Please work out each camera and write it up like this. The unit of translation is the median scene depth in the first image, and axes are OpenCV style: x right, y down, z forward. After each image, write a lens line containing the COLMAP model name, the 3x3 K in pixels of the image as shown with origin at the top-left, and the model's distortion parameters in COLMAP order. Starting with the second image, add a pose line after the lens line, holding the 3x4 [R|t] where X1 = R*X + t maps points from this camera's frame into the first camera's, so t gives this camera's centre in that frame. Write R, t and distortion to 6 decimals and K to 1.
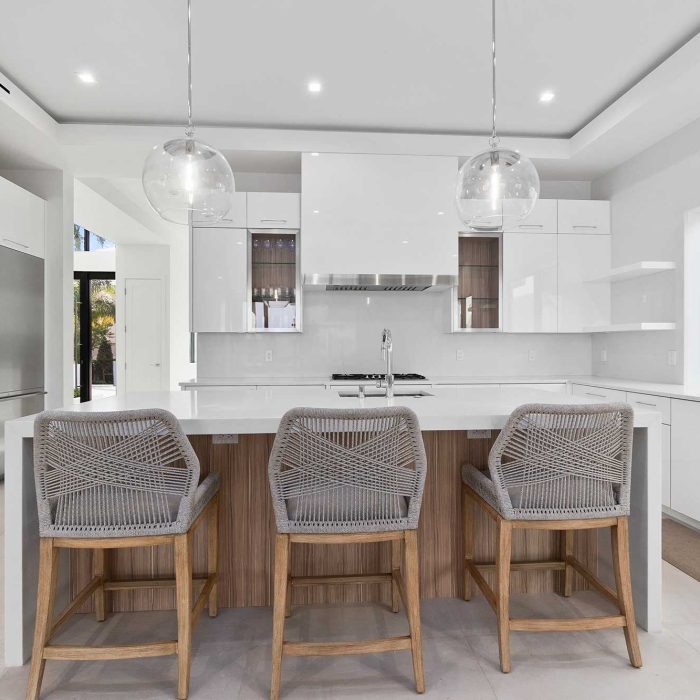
lens RADIAL K [[454.9, 0, 347.3], [0, 454.9, 347.9], [0, 0, 1]] dist [0.004699, -0.007124]
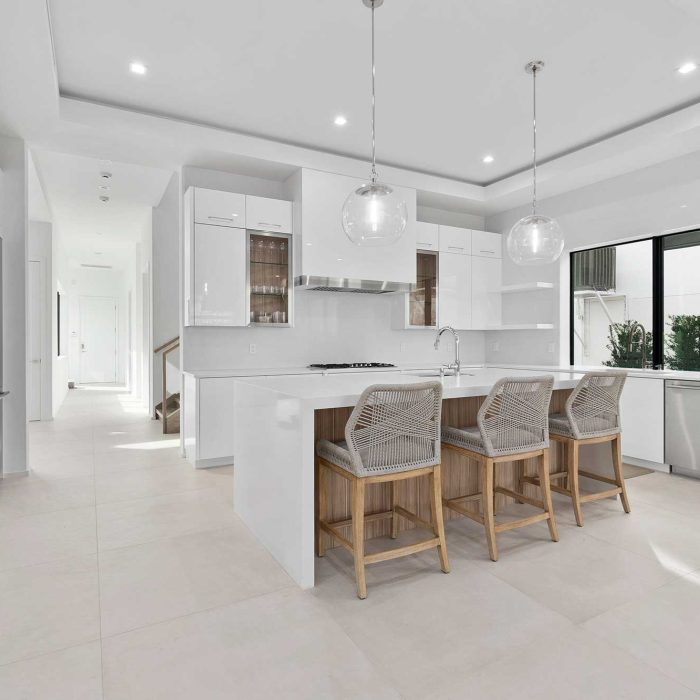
lens RADIAL K [[469.6, 0, 354.8], [0, 469.6, 340.2], [0, 0, 1]] dist [0.008076, -0.003221]
pose [[0.904651, 0.001737, 0.426150, -0.464849], [0.000557, 0.999986, -0.005259, 0.003429], [-0.426153, 0.004995, 0.904637, -0.101233]]
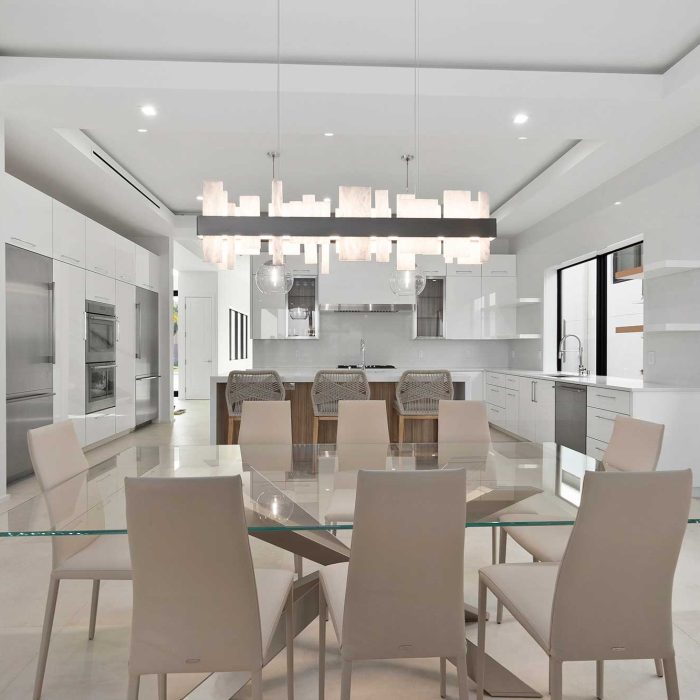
lens RADIAL K [[459.0, 0, 349.9], [0, 459.0, 354.1], [0, 0, 1]] dist [-0.001375, -0.002867]
pose [[0.999867, 0.003333, -0.015989, 0.037893], [-0.003145, 0.999926, 0.011760, -0.000110], [0.016027, -0.011708, 0.999803, -0.643058]]
